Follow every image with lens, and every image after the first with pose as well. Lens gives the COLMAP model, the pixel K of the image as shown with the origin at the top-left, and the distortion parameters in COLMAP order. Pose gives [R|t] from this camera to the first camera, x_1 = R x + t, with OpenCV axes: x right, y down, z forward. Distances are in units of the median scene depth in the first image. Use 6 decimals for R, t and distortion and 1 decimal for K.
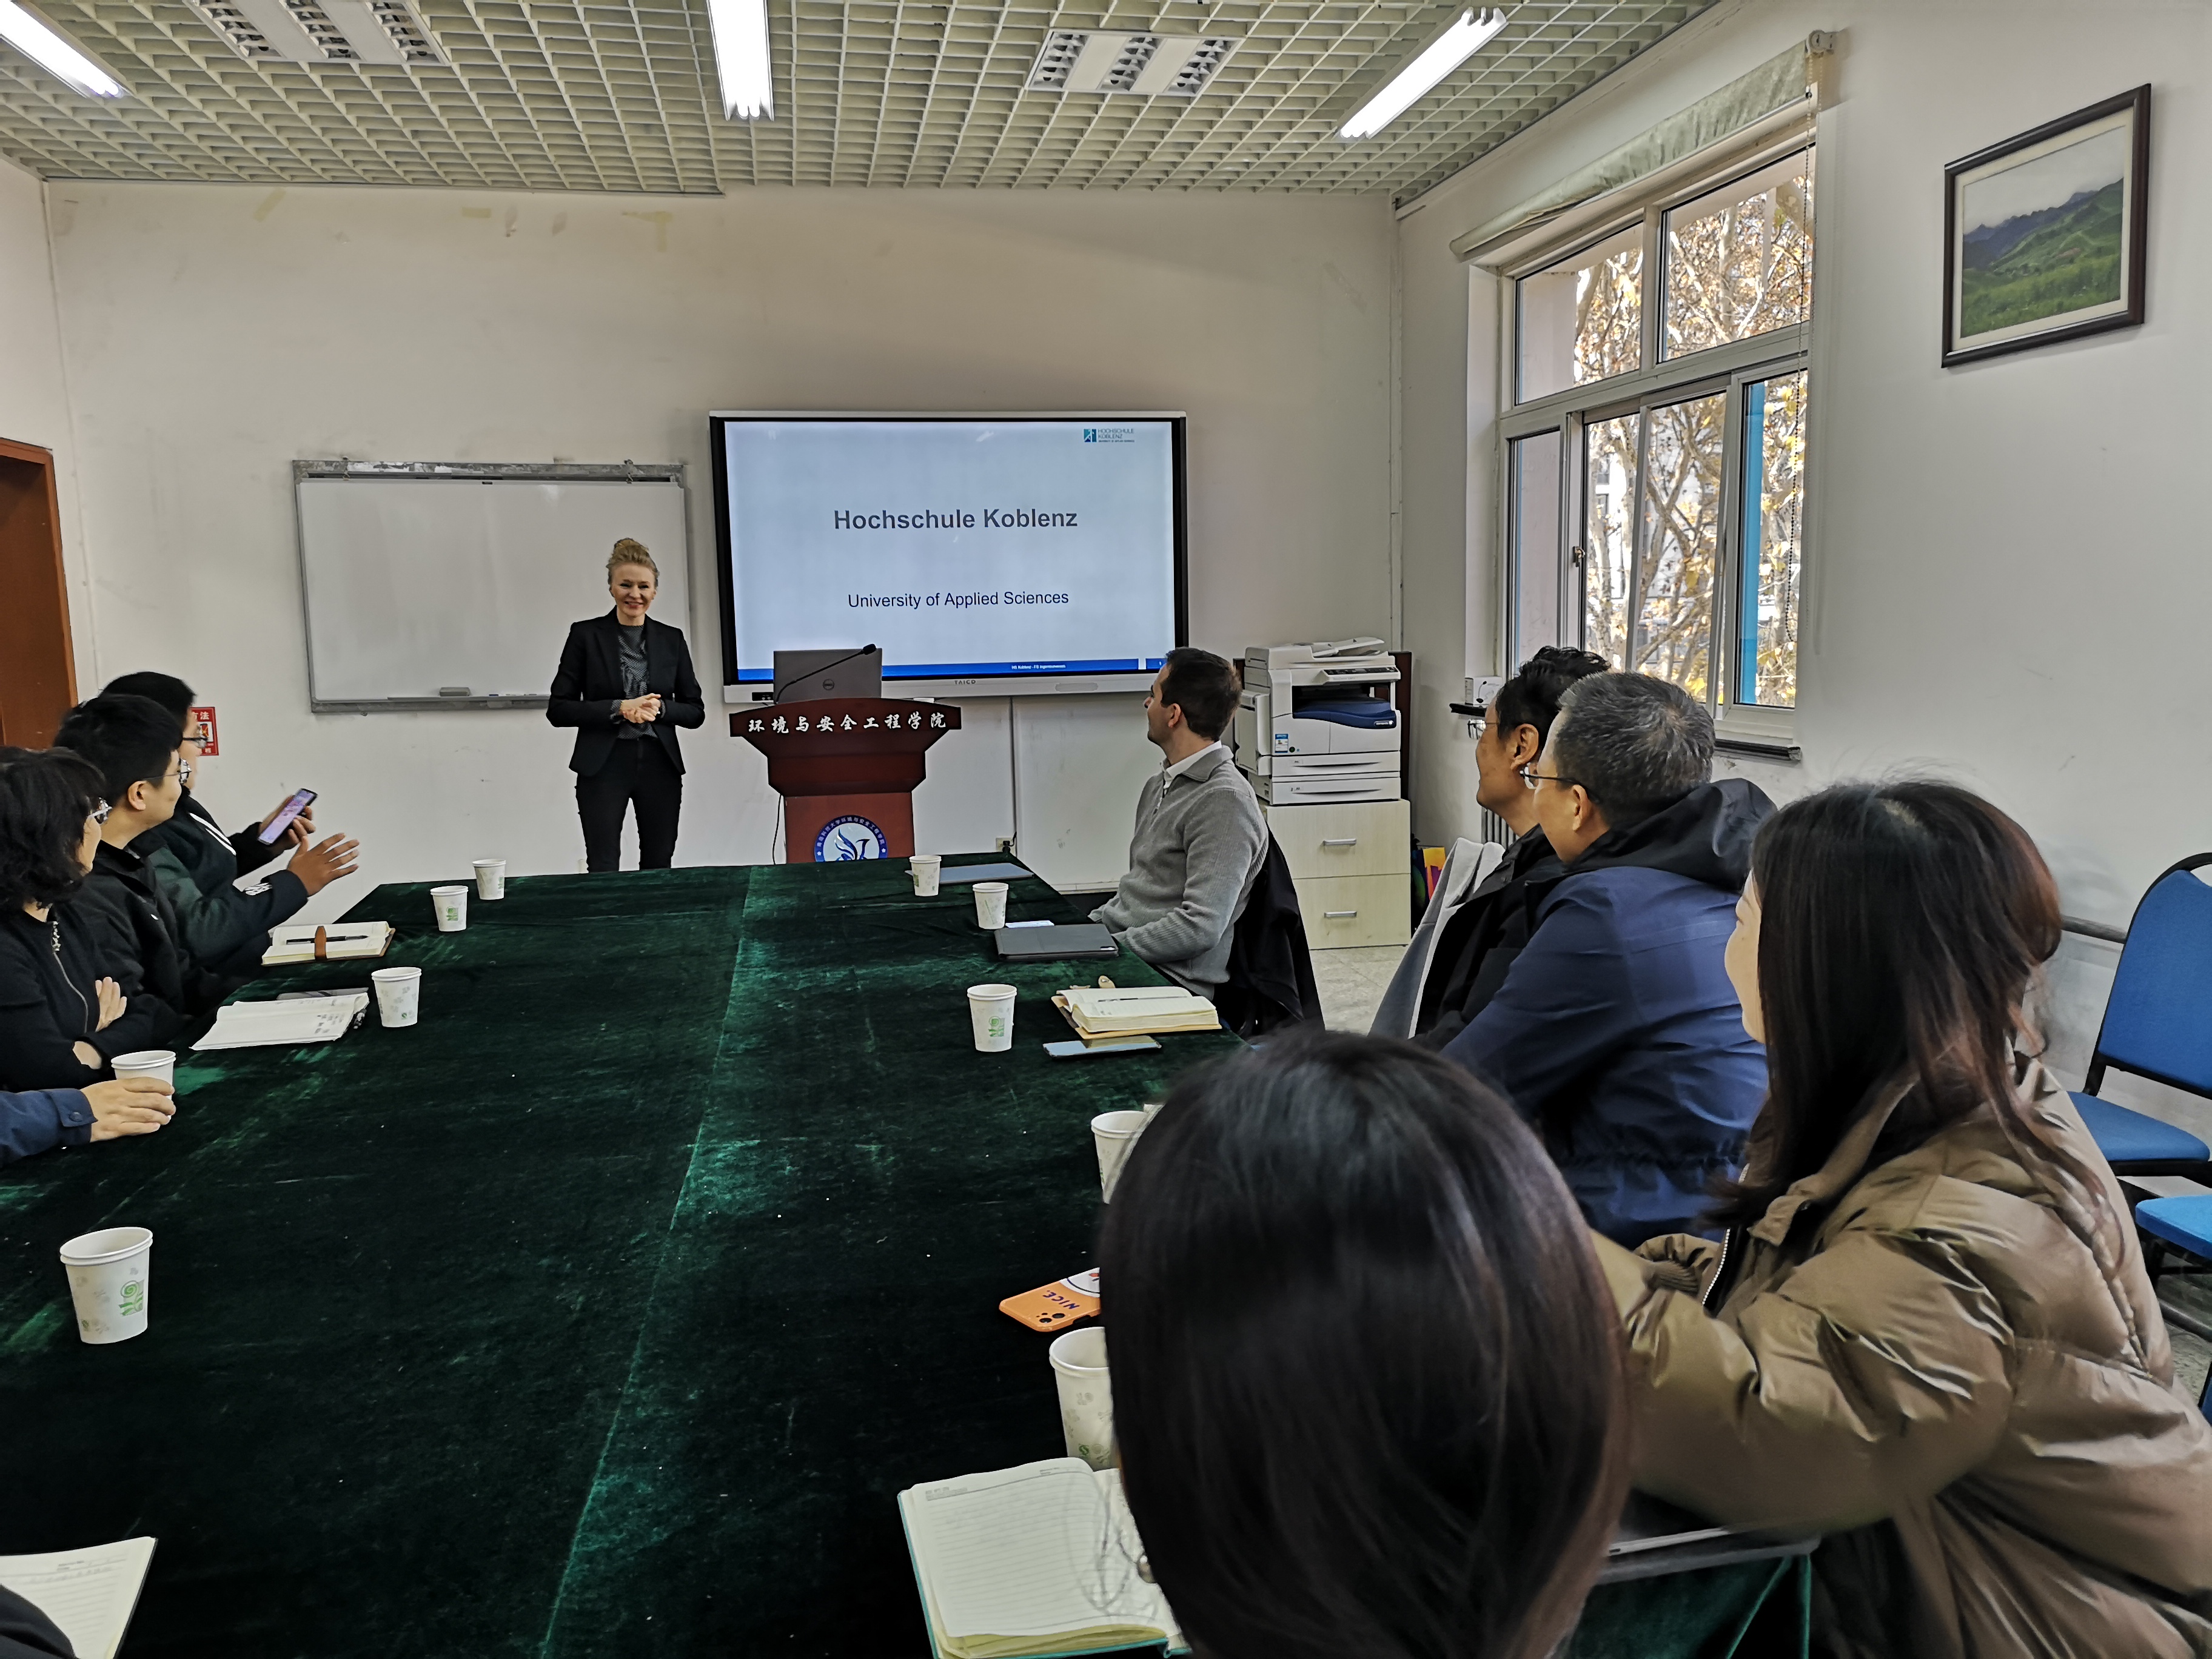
lens RADIAL K [[1686.3, 0, 1108.2], [0, 1686.3, 818.7], [0, 0, 1]] dist [0.055359, -0.056103]
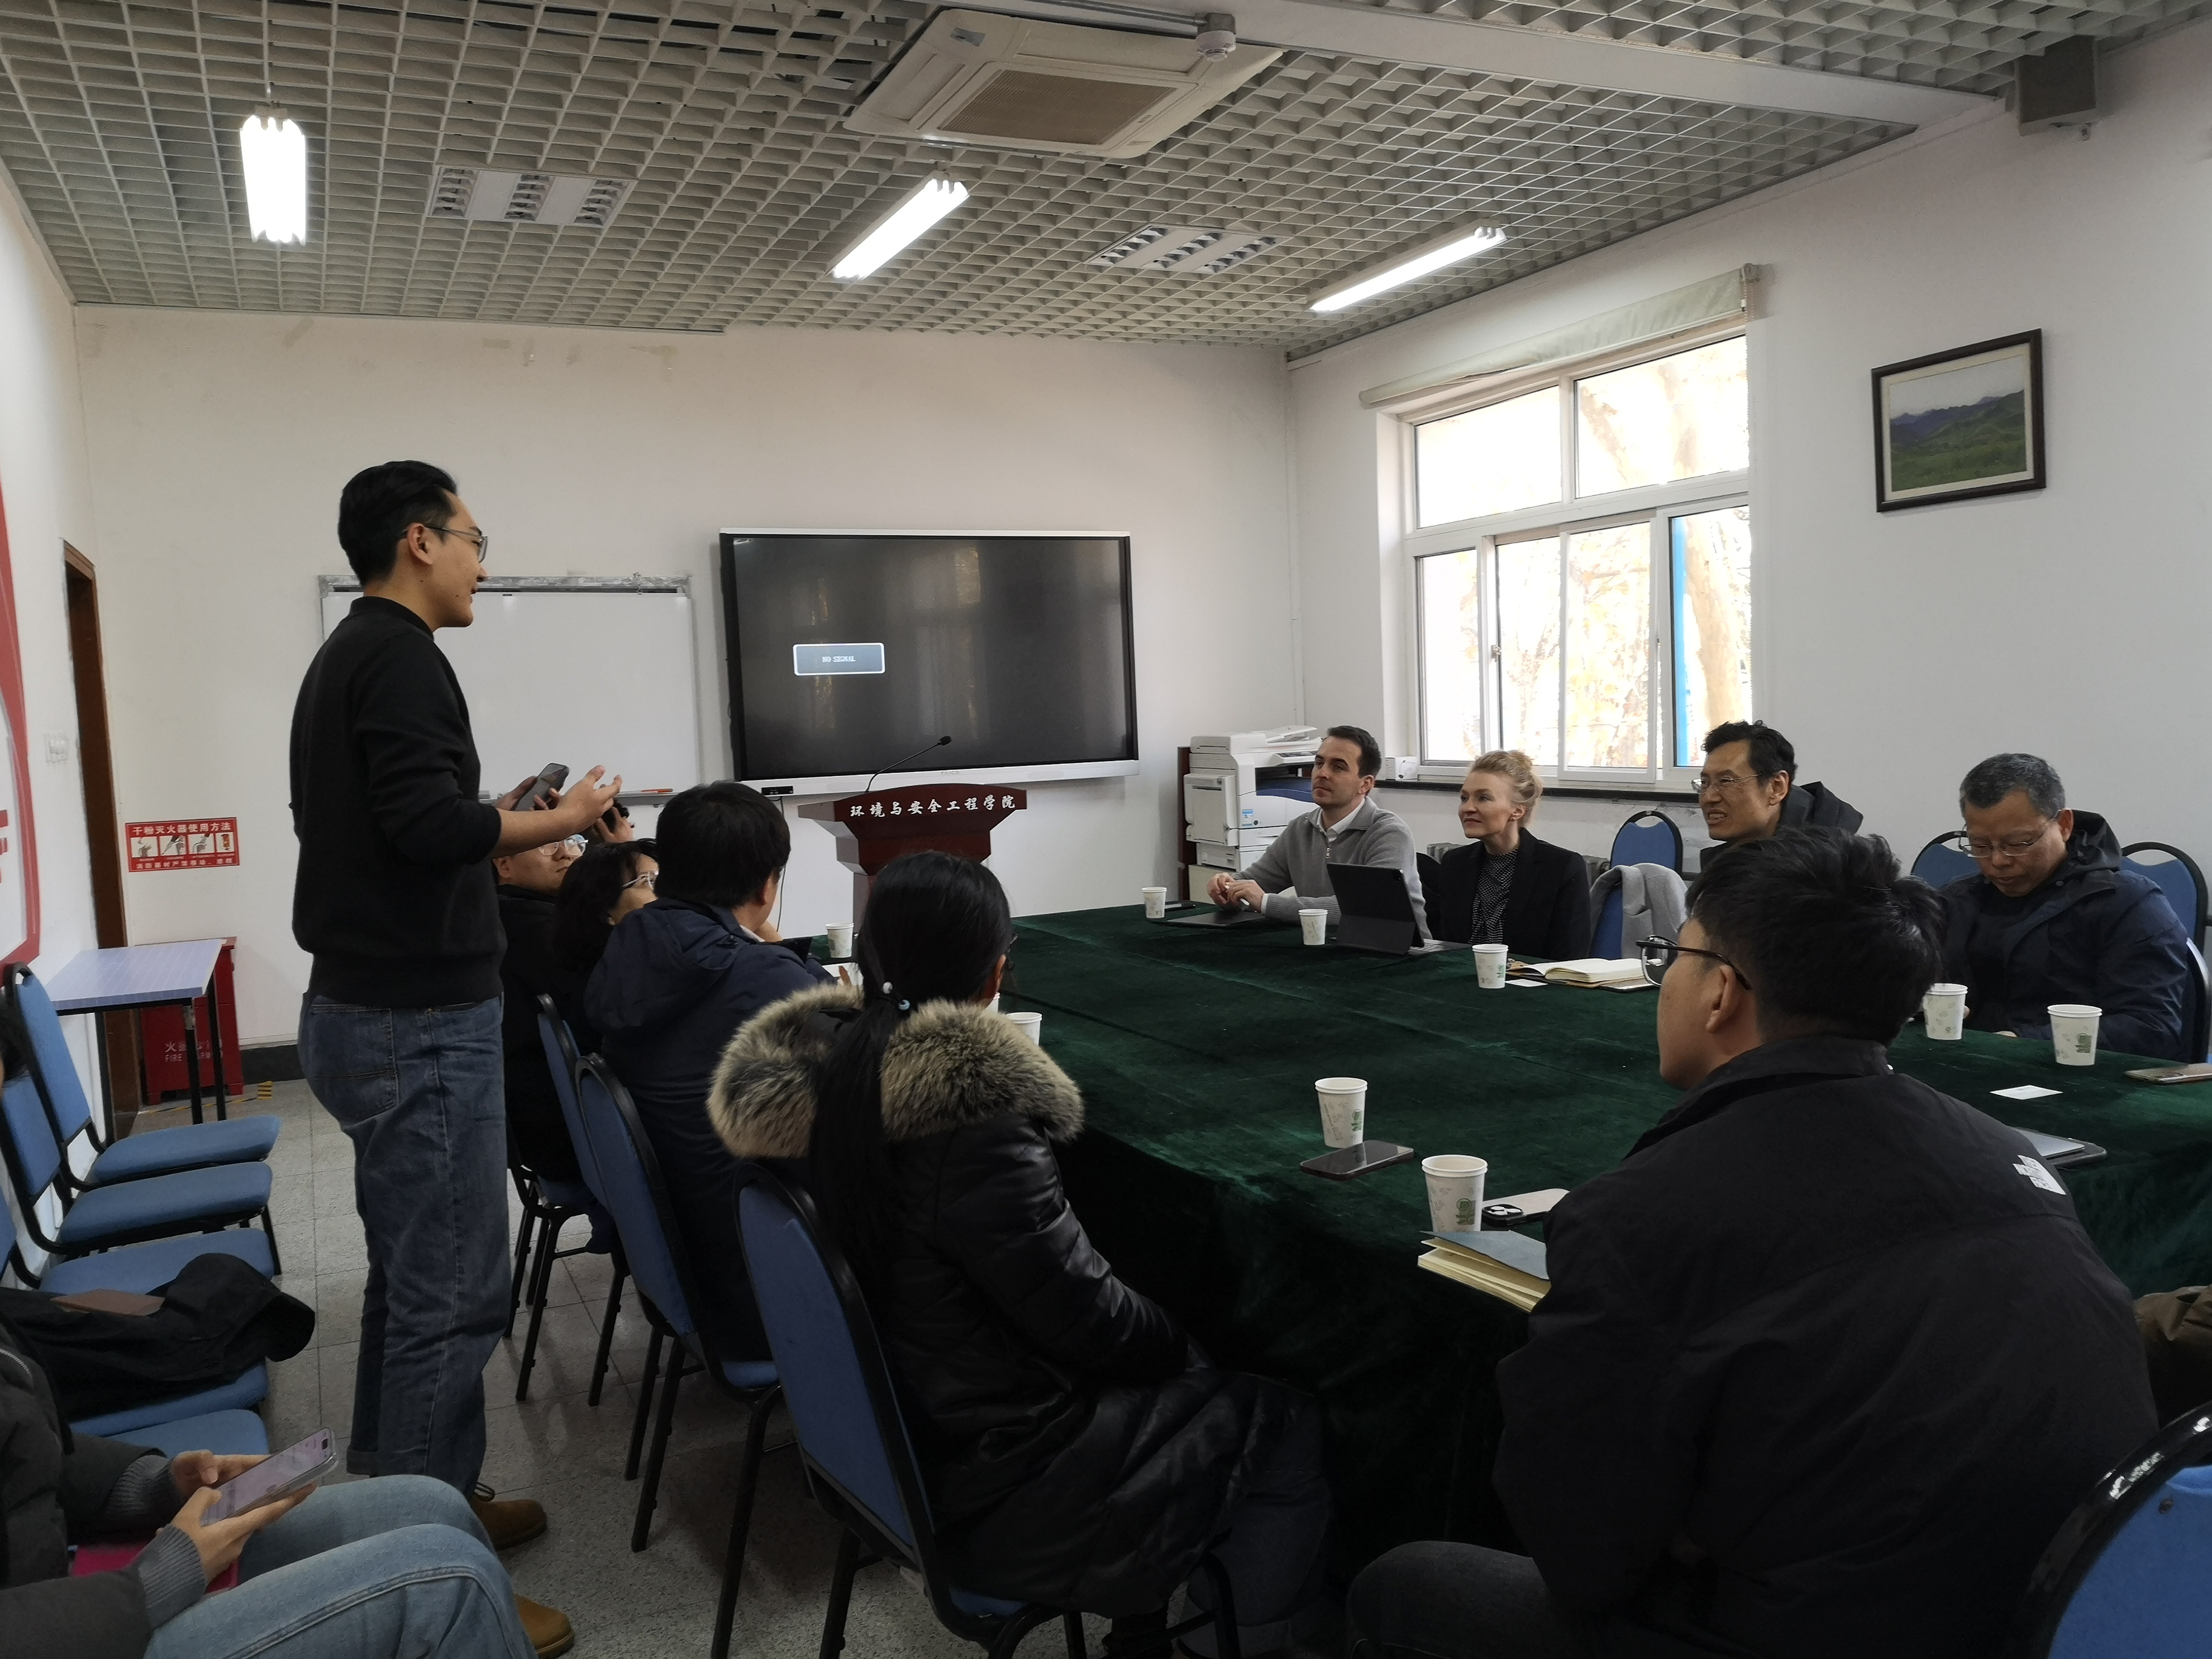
lens RADIAL K [[1743.9, 0, 1106.0], [0, 1743.9, 829.5], [0, 0, 1]] dist [0.000624, -0.024667]
pose [[0.969293, -0.034596, 0.243462, -0.324971], [0.049312, 0.997289, -0.054610, 0.026975], [-0.240912, 0.064939, 0.968372, -0.139140]]
